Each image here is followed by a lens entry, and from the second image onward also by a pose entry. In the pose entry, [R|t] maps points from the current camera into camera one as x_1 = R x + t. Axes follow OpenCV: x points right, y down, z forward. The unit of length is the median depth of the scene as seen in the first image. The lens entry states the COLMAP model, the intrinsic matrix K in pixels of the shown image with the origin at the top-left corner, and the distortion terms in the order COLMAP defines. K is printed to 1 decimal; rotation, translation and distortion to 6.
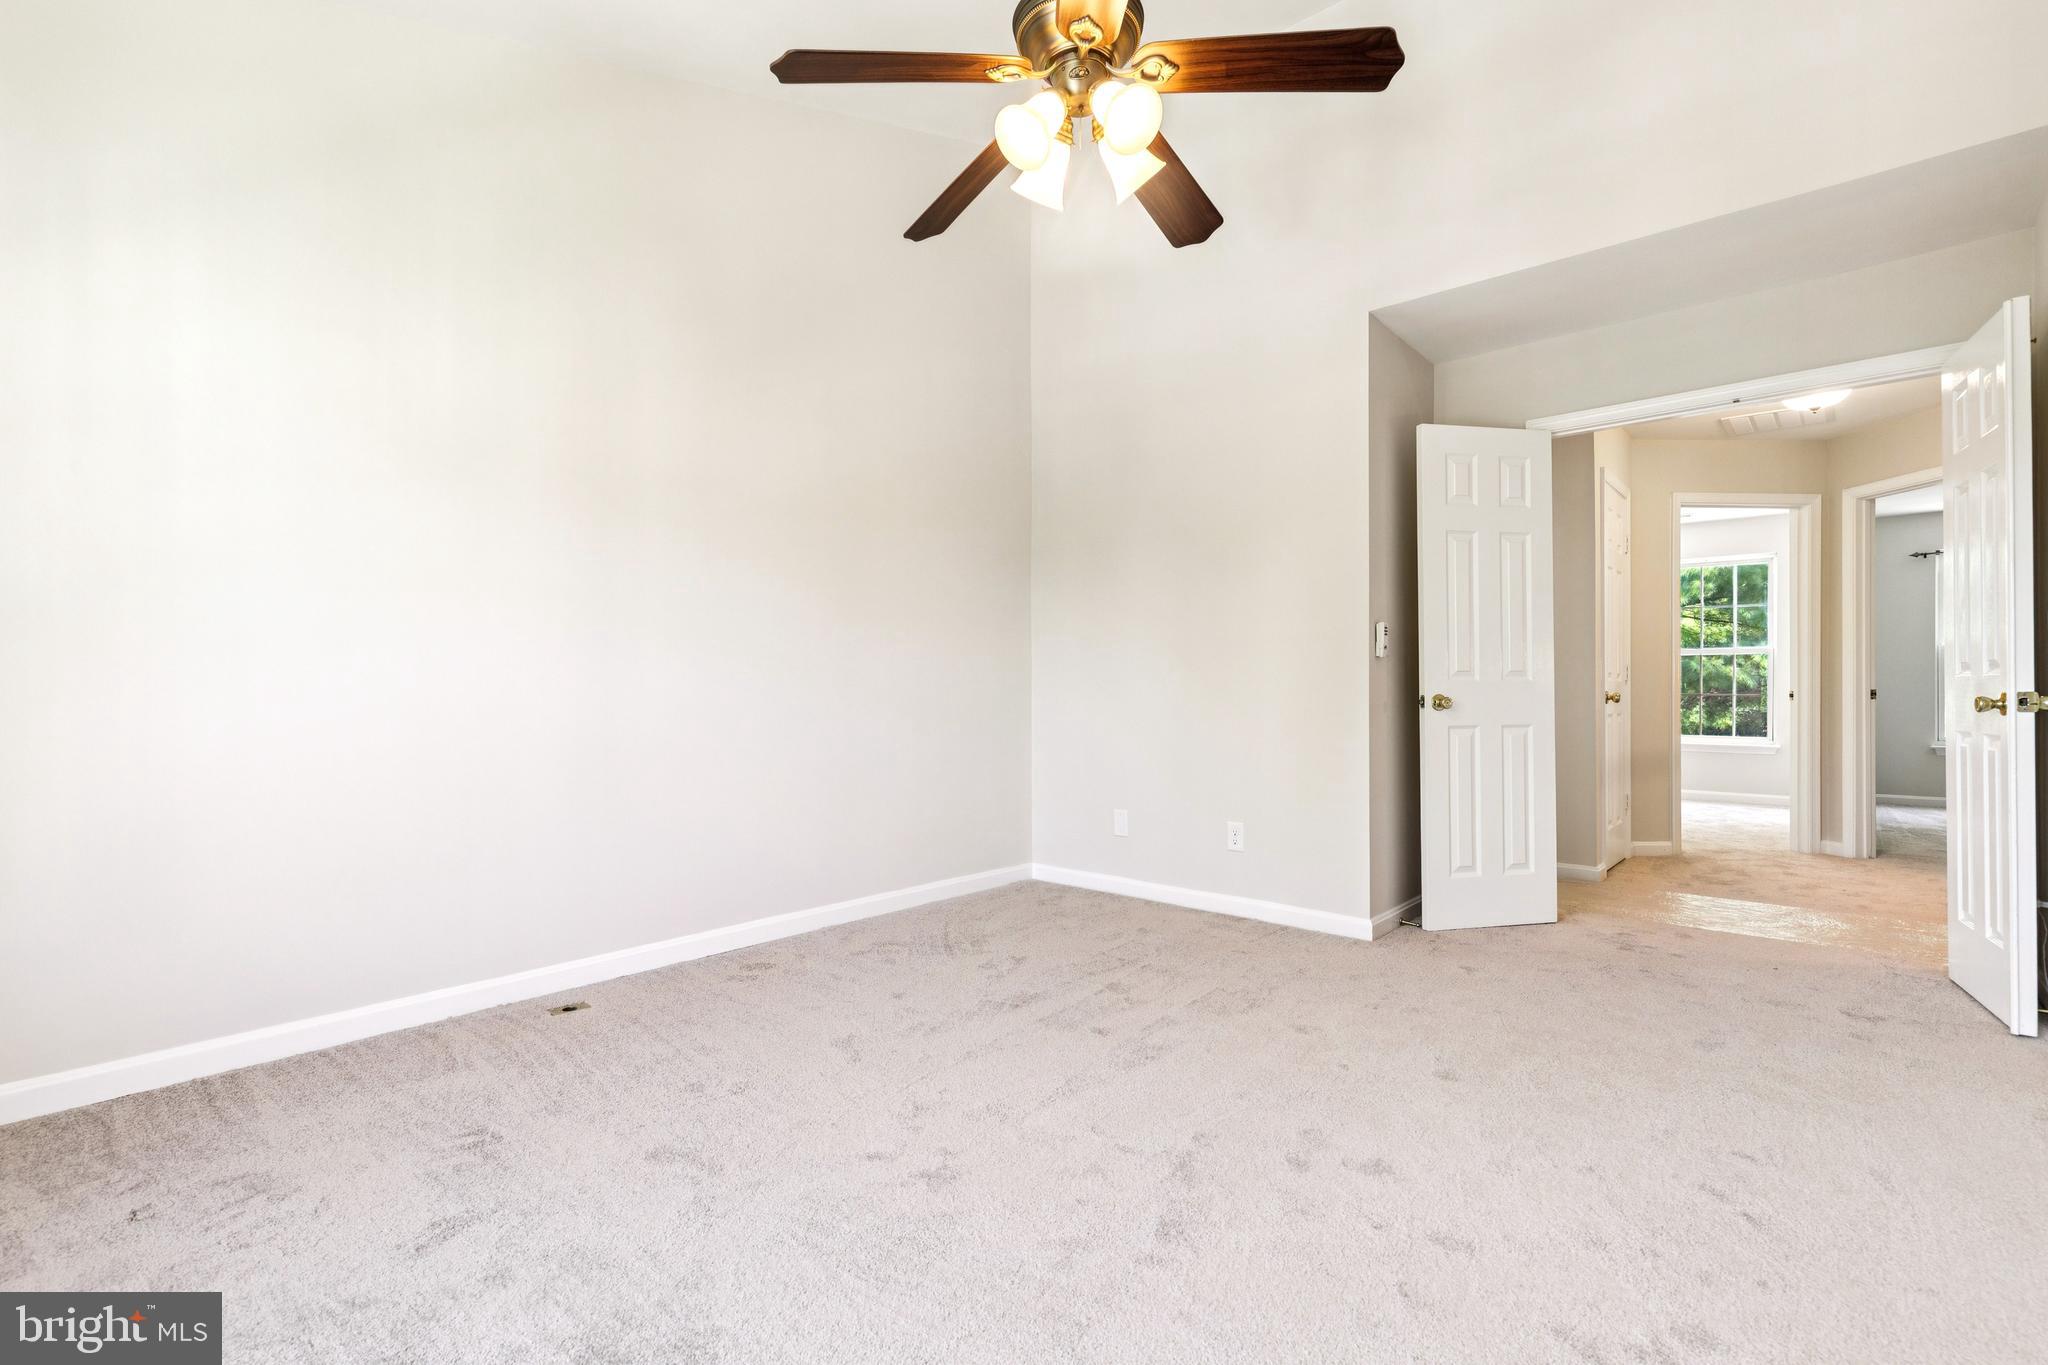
lens RADIAL K [[937.2, 0, 1022.3], [0, 937.2, 668.1], [0, 0, 1]] dist [0.011668, -0.001507]
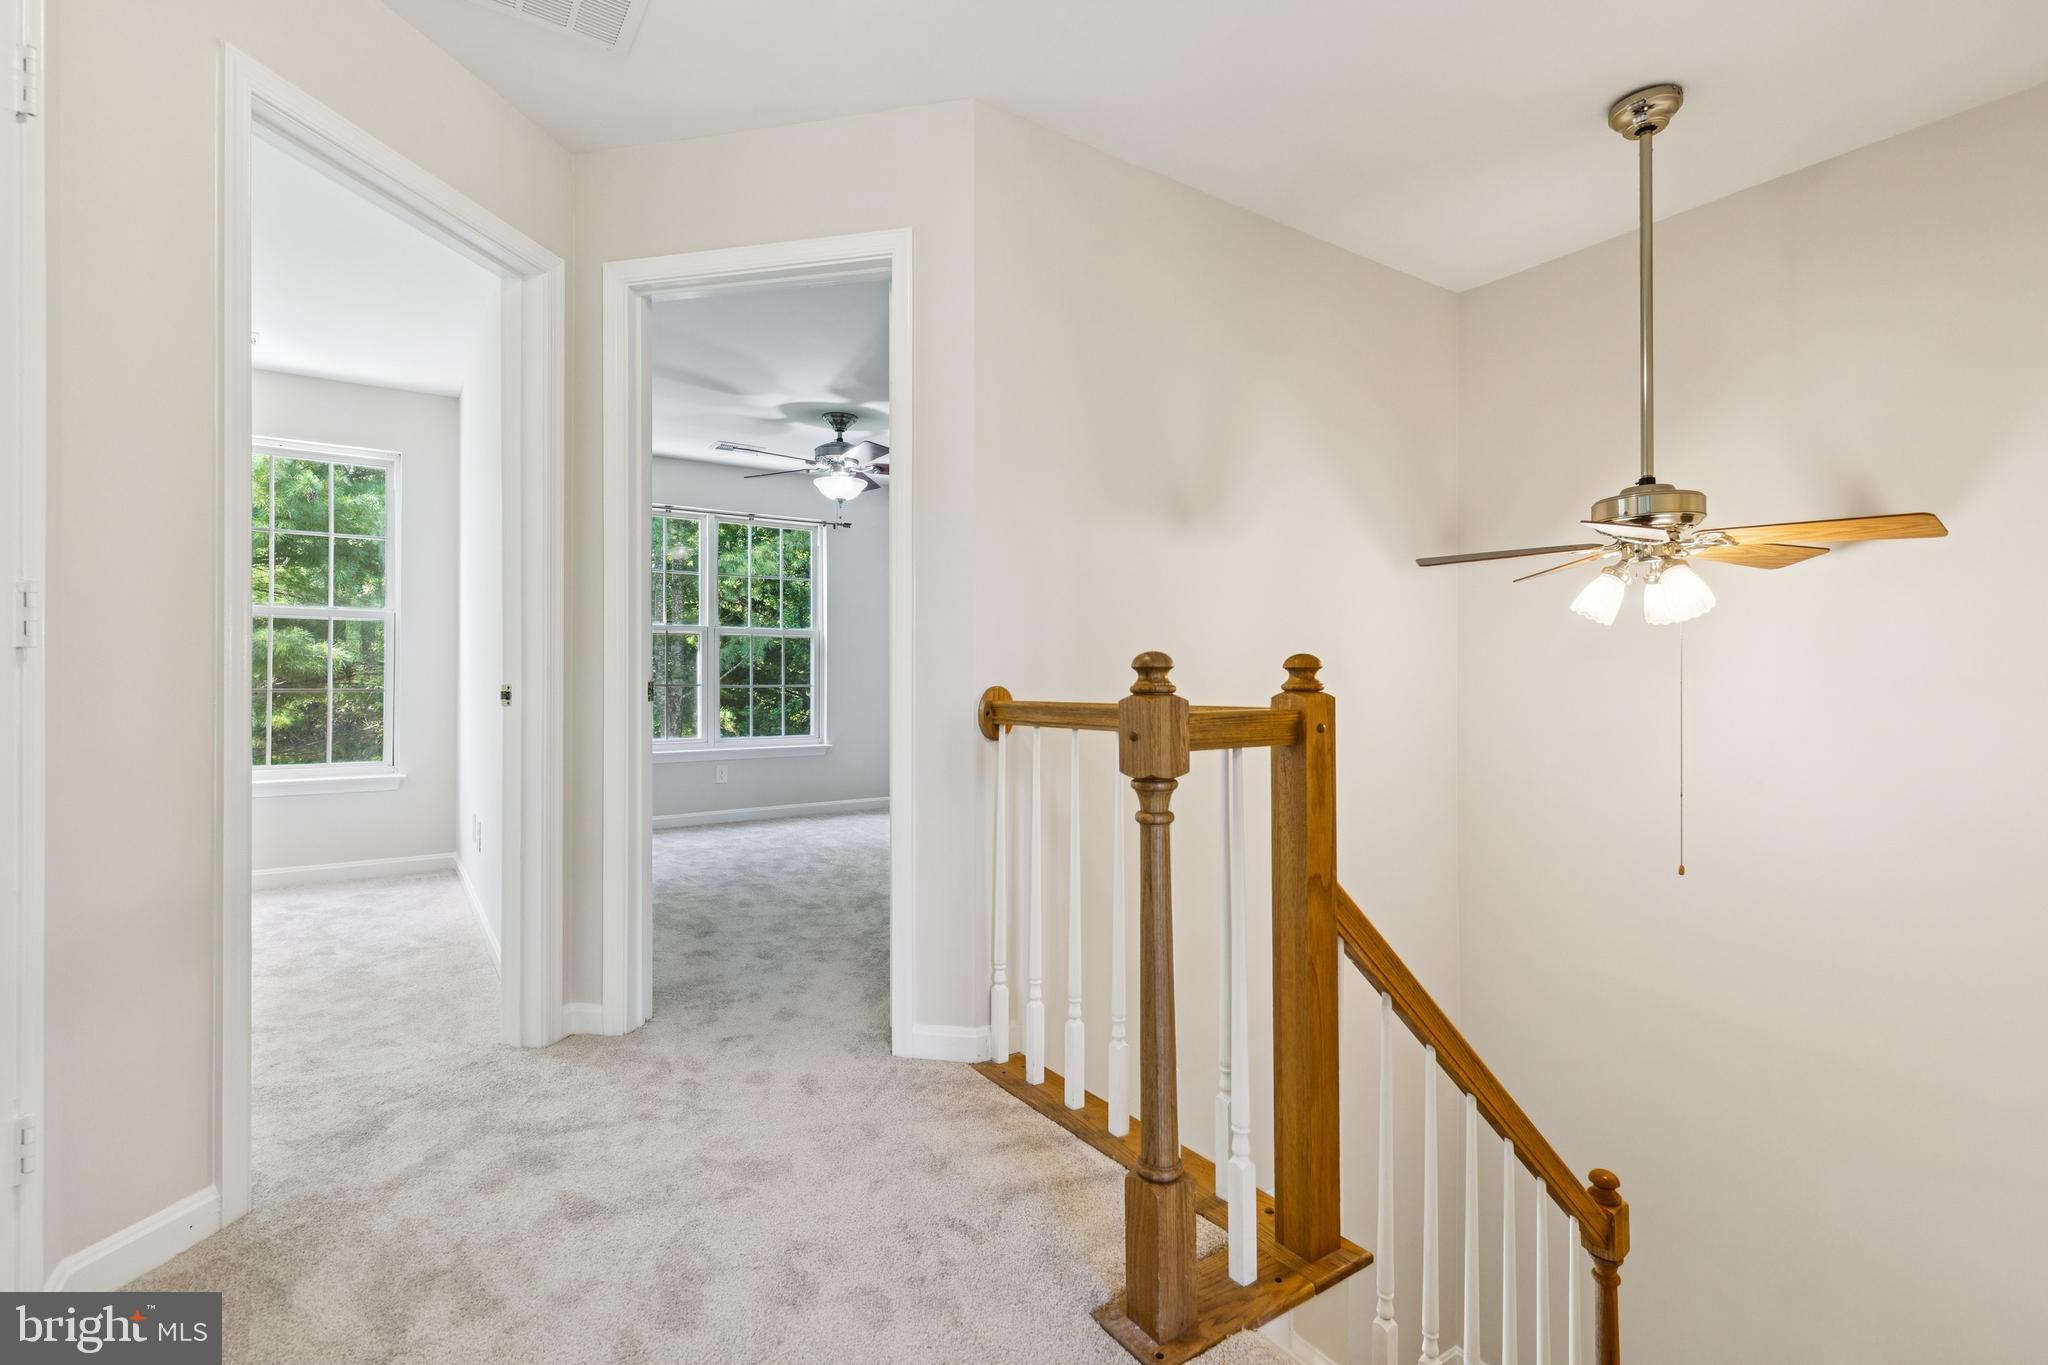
lens RADIAL K [[937.2, 0, 1031.3], [0, 937.2, 669.5], [0, 0, 1]] dist [0.011668, -0.001507]
pose [[0.273615, 0.006891, 0.961815, 0.458323], [0.000573, 0.999973, -0.007327, 0.020210], [-0.961839, 0.002556, 0.273604, 0.644073]]
